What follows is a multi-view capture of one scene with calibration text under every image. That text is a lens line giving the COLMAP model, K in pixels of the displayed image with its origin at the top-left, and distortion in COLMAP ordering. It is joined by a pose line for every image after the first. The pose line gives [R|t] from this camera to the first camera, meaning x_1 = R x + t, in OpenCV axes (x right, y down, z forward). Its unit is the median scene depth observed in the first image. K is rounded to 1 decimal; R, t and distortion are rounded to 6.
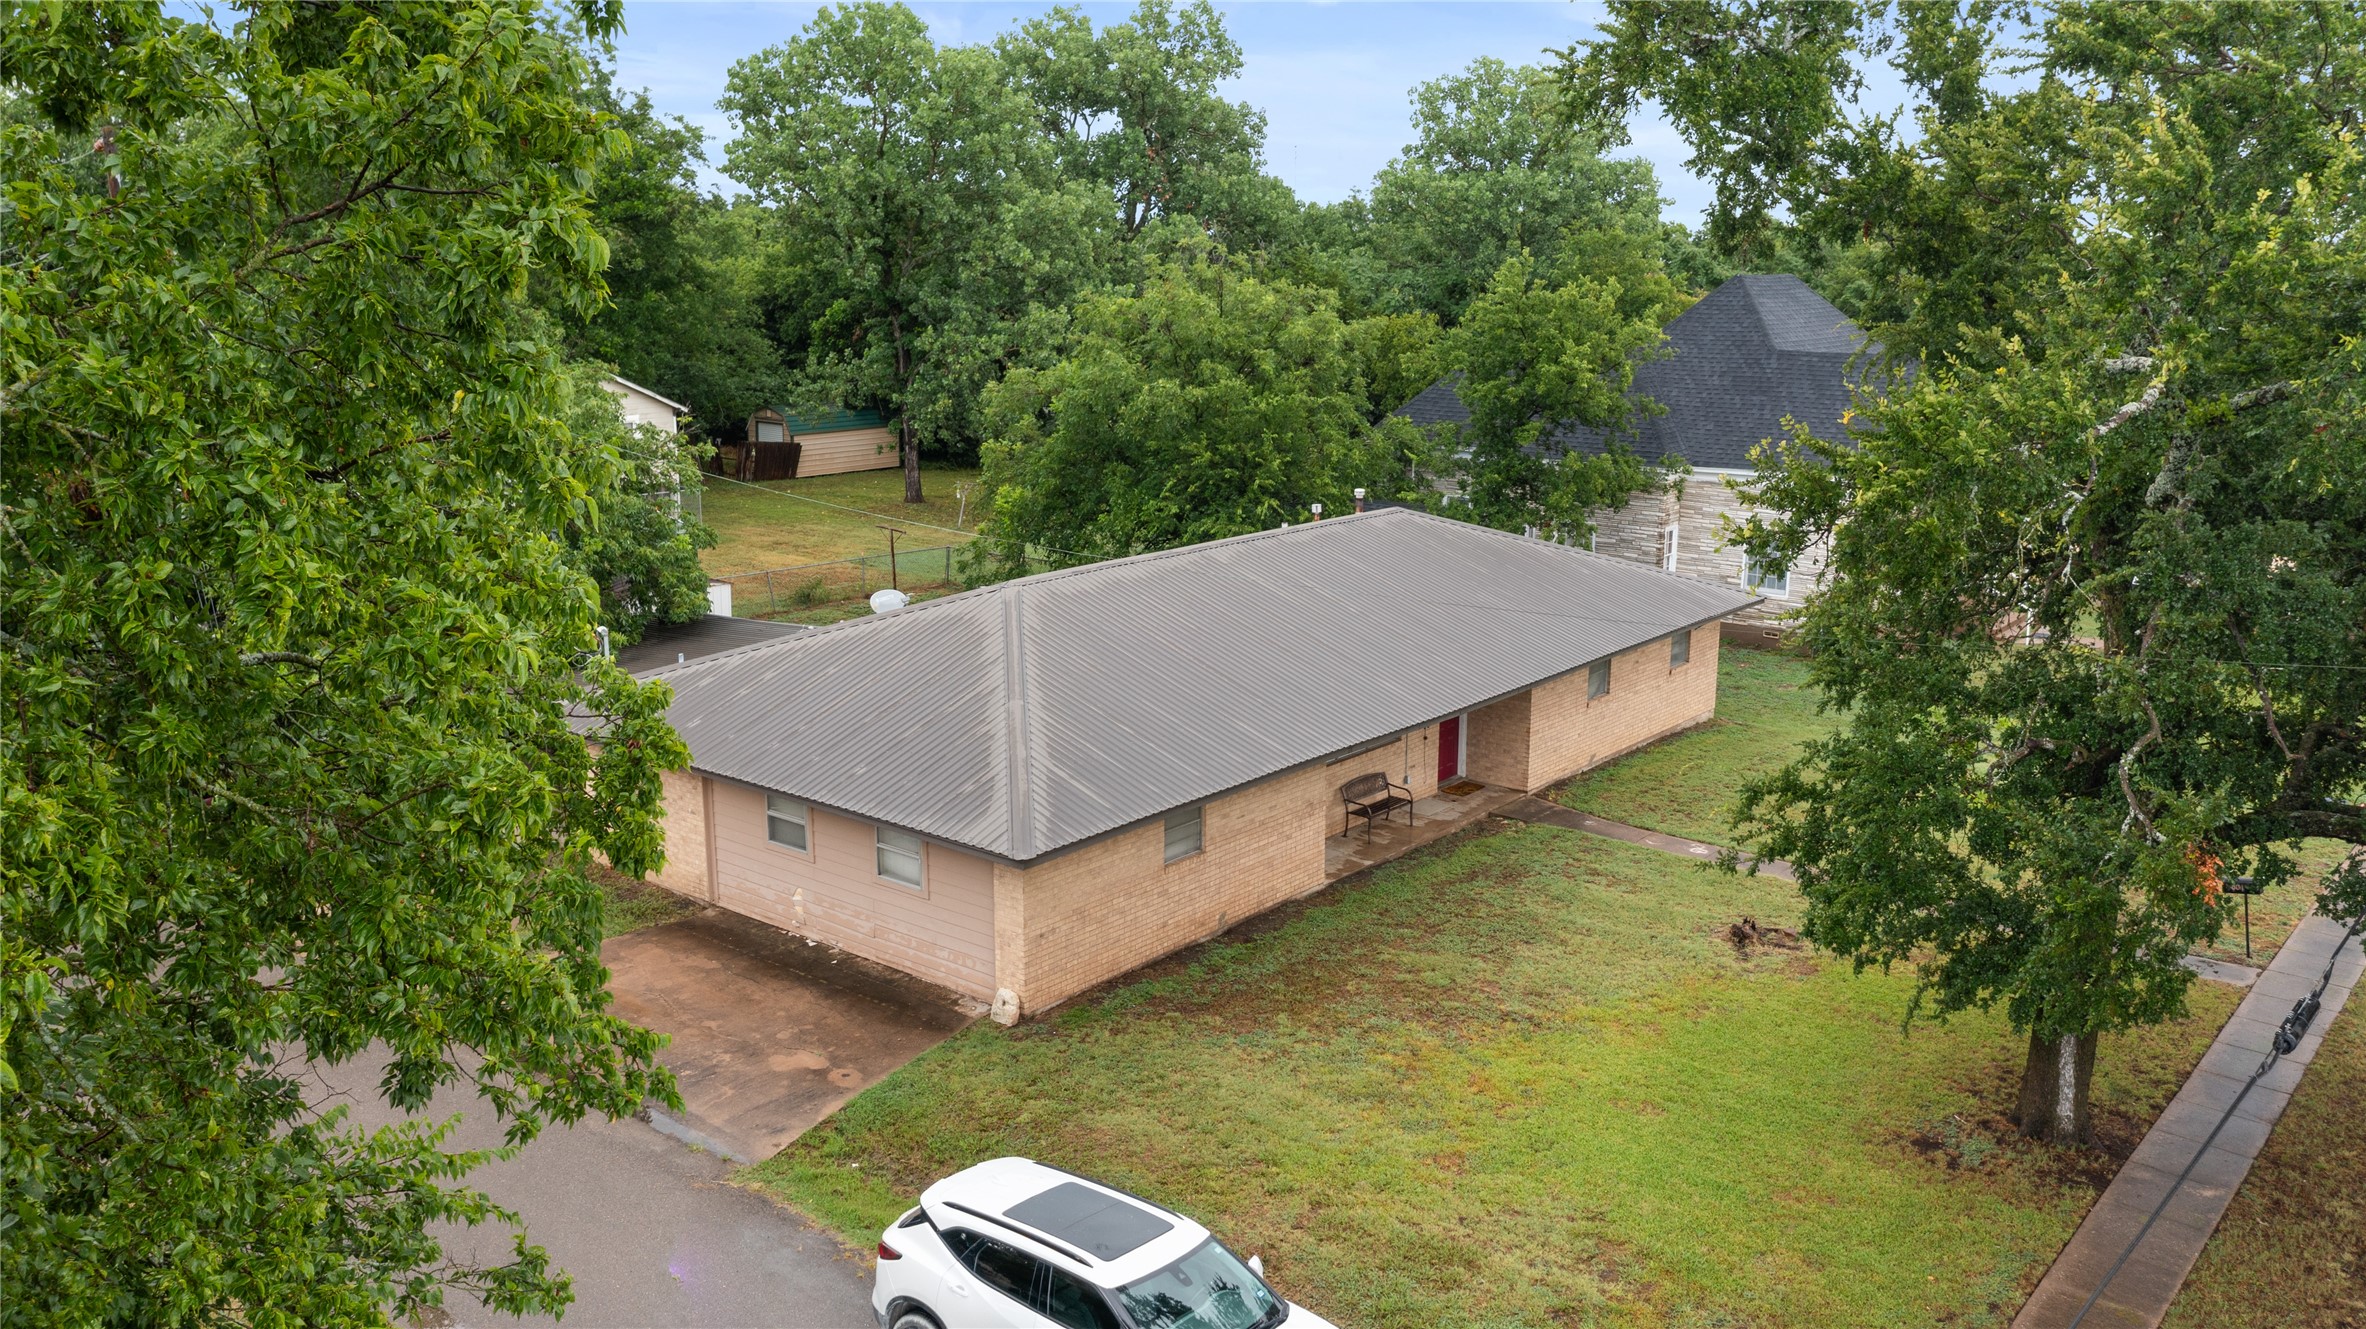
lens RADIAL K [[1880.1, 0, 1174.6], [0, 1880.1, 660.8], [0, 0, 1]] dist [-0.015220, -0.009444]
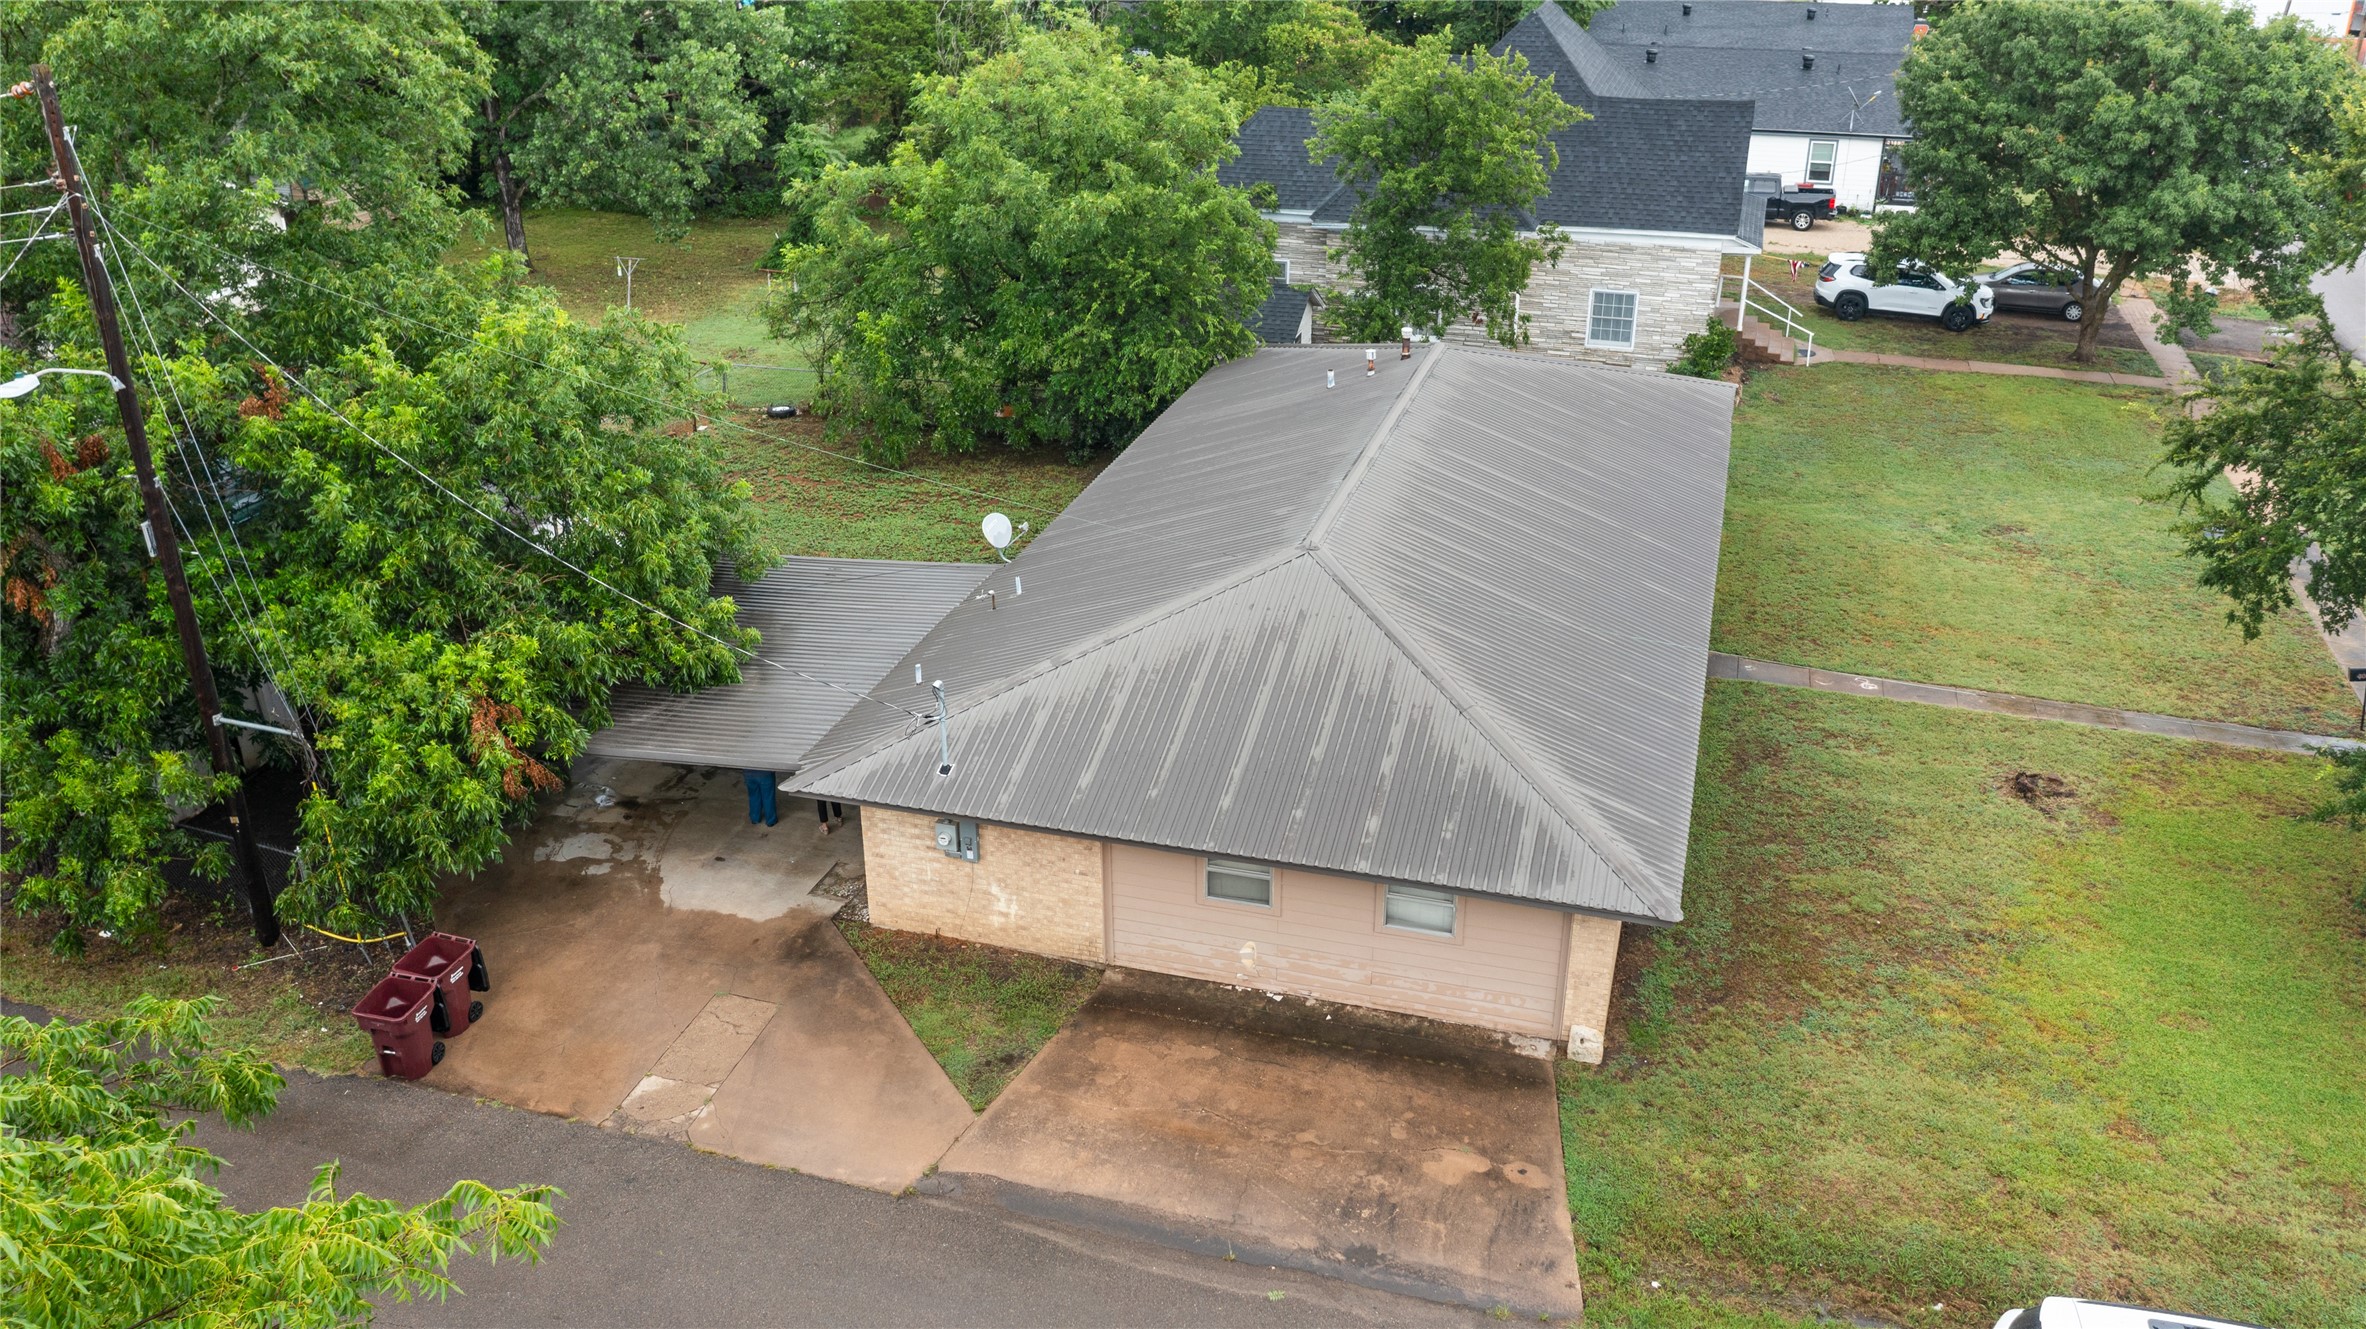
lens RADIAL K [[1880.1, 0, 1190.8], [0, 1880.1, 668.5], [0, 0, 1]] dist [-0.015220, -0.009444]
pose [[0.920744, -0.167153, 0.352549, -0.760355], [0.087744, 0.969146, 0.230341, -0.317168], [-0.380173, -0.181151, 0.907002, 0.304518]]
